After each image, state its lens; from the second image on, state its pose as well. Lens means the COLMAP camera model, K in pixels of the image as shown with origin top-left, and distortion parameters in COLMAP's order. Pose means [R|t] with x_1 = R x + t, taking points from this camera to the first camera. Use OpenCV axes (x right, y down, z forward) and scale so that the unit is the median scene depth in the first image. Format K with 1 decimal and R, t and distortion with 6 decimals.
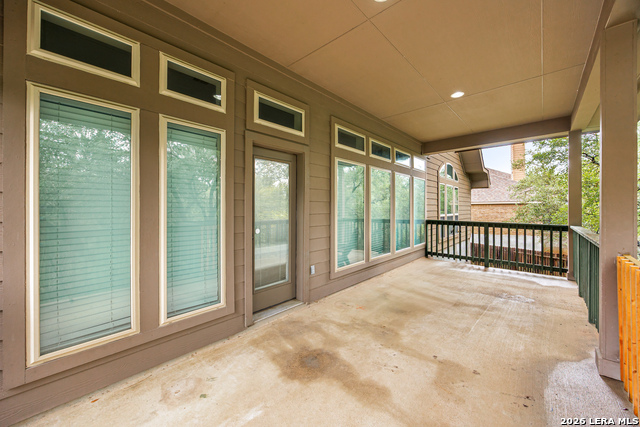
lens RADIAL K [[252.6, 0, 316.8], [0, 252.6, 206.0], [0, 0, 1]] dist [0.000454, -0.000023]
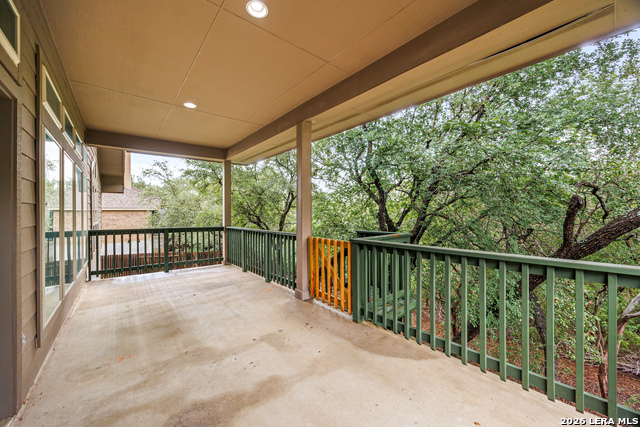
lens RADIAL K [[245.1, 0, 332.8], [0, 245.1, 216.4], [0, 0, 1]] dist [-0.000111, 0.000028]
pose [[0.109934, -0.013492, 0.993847, -0.470594], [-0.003336, 0.999897, 0.013943, -0.001990], [-0.993933, -0.004848, 0.109878, 0.377358]]
